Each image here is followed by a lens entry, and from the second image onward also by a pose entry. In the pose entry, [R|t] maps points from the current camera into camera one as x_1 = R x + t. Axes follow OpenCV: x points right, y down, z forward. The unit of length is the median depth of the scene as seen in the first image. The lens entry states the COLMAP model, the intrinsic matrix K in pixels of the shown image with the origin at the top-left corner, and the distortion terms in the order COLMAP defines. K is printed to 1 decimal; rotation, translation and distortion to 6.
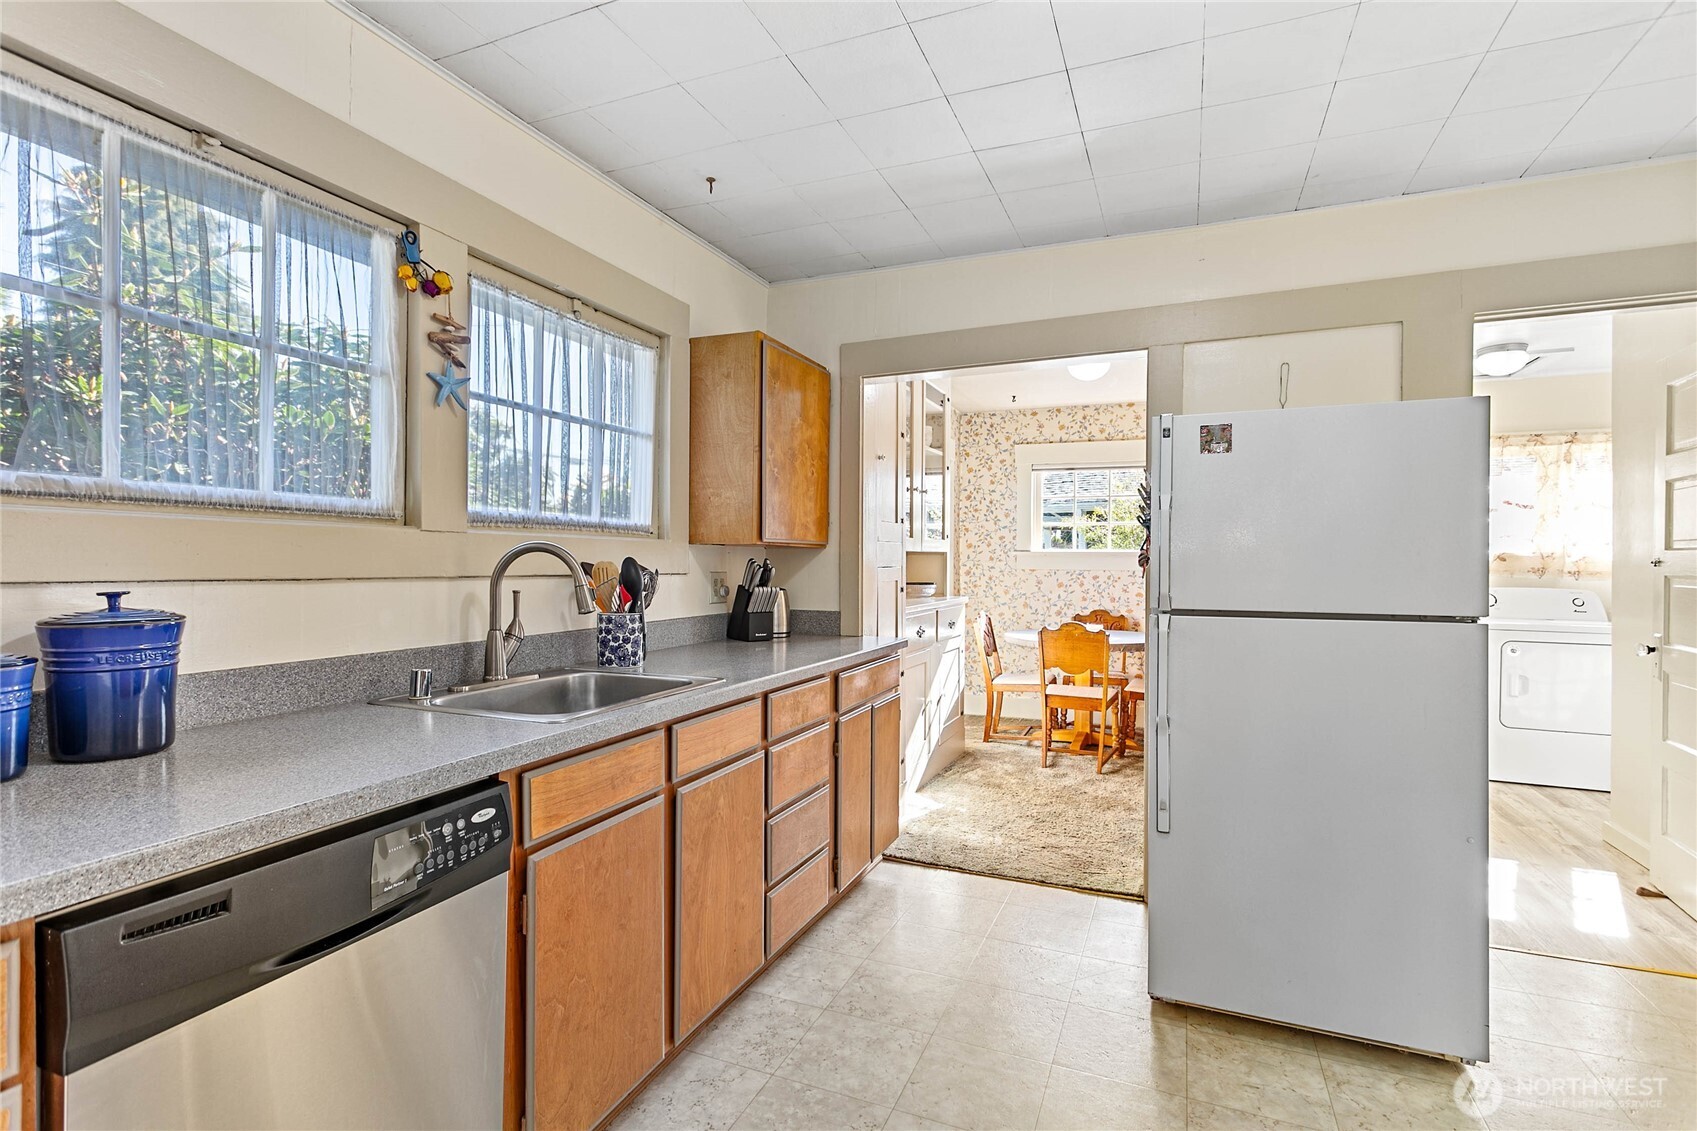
lens RADIAL K [[811.8, 0, 849.2], [0, 811.8, 565.4], [0, 0, 1]] dist [-0.001927, 0.001959]
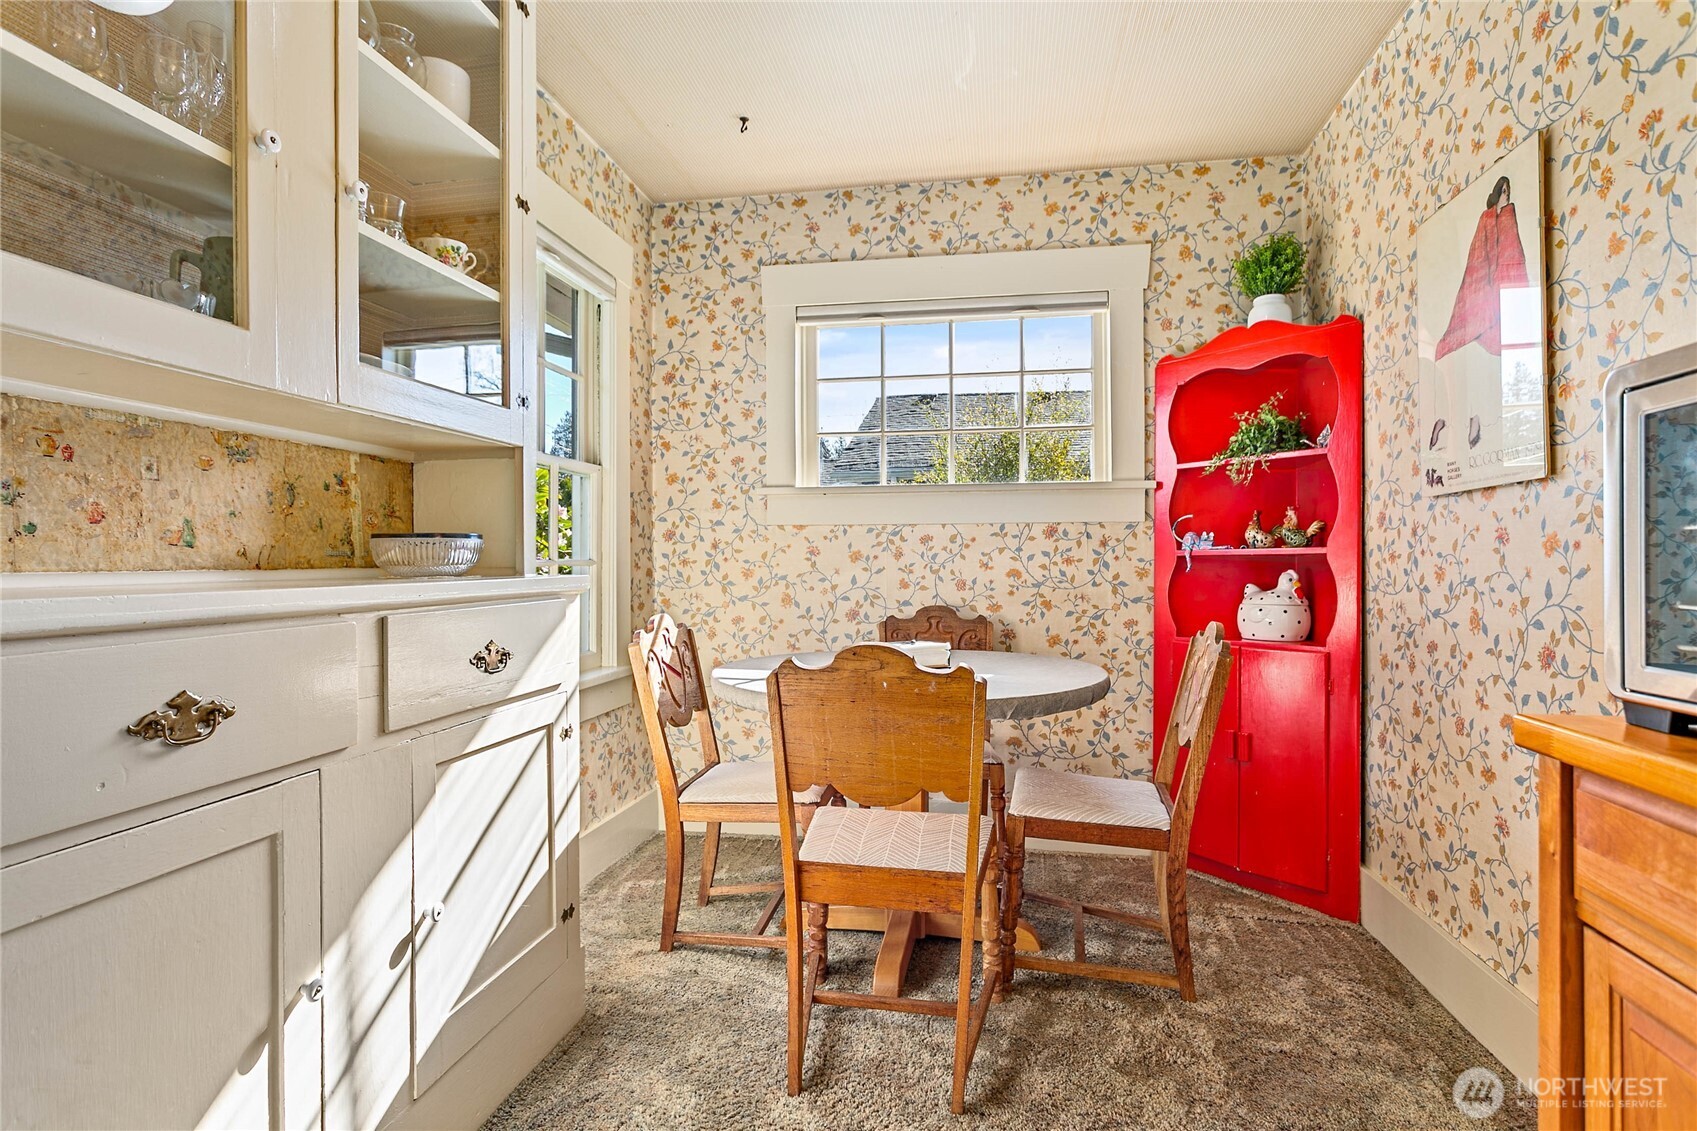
lens RADIAL K [[850.5, 0, 845.4], [0, 850.5, 564.0], [0, 0, 1]] dist [-0.011303, 0.003976]
pose [[0.976424, -0.010335, 0.215615, 0.144584], [0.010976, 0.999938, -0.001775, 0.029314], [-0.215584, 0.004100, 0.976477, 0.506240]]
